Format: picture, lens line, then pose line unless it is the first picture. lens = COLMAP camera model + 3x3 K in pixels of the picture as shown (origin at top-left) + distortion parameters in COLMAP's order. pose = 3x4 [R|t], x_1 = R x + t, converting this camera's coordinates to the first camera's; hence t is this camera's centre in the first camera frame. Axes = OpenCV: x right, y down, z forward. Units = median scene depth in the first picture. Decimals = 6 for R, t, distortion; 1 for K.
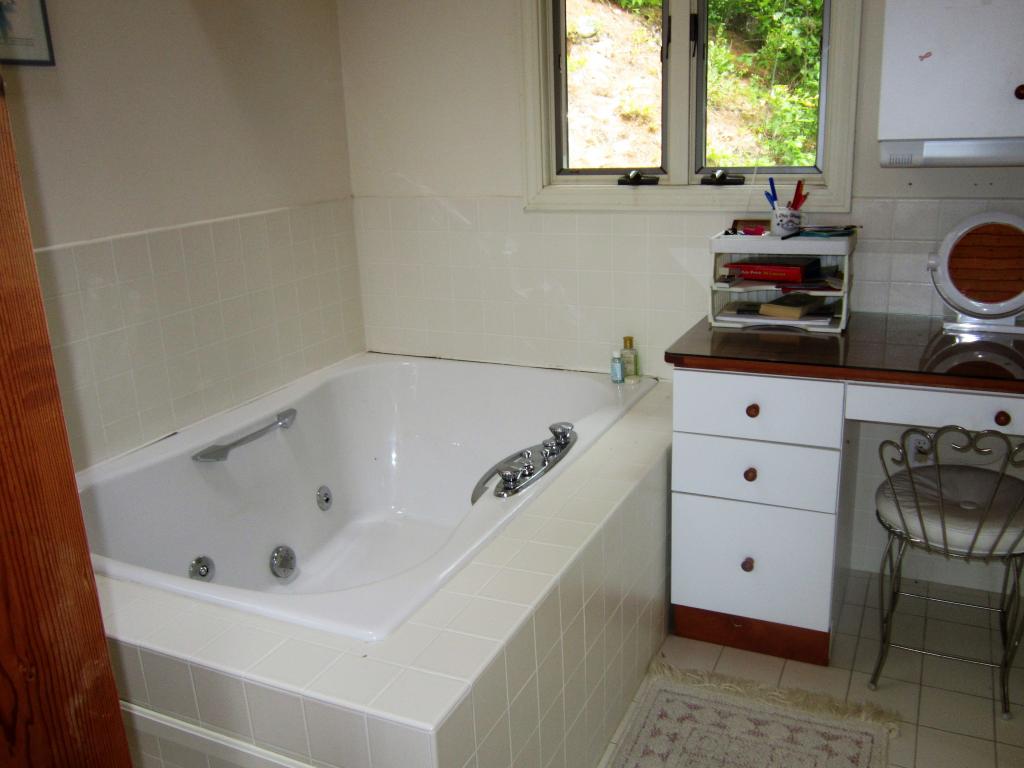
lens RADIAL K [[831.5, 0, 513.4], [0, 831.5, 382.2], [0, 0, 1]] dist [-0.035012, 0.009280]
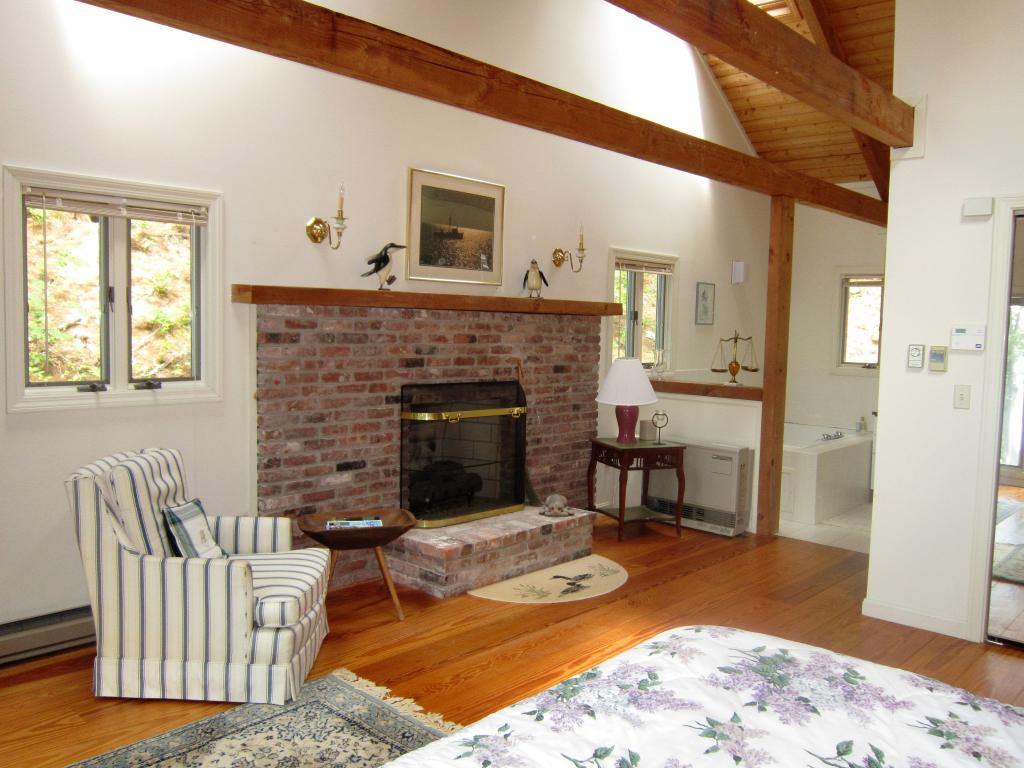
lens RADIAL K [[831.5, 0, 520.2], [0, 831.5, 383.4], [0, 0, 1]] dist [-0.035012, 0.009280]
pose [[0.951267, 0.083045, -0.296977, -0.165257], [-0.144511, 0.970812, -0.191419, 0.585260], [0.272412, 0.225006, 0.935502, -2.191027]]
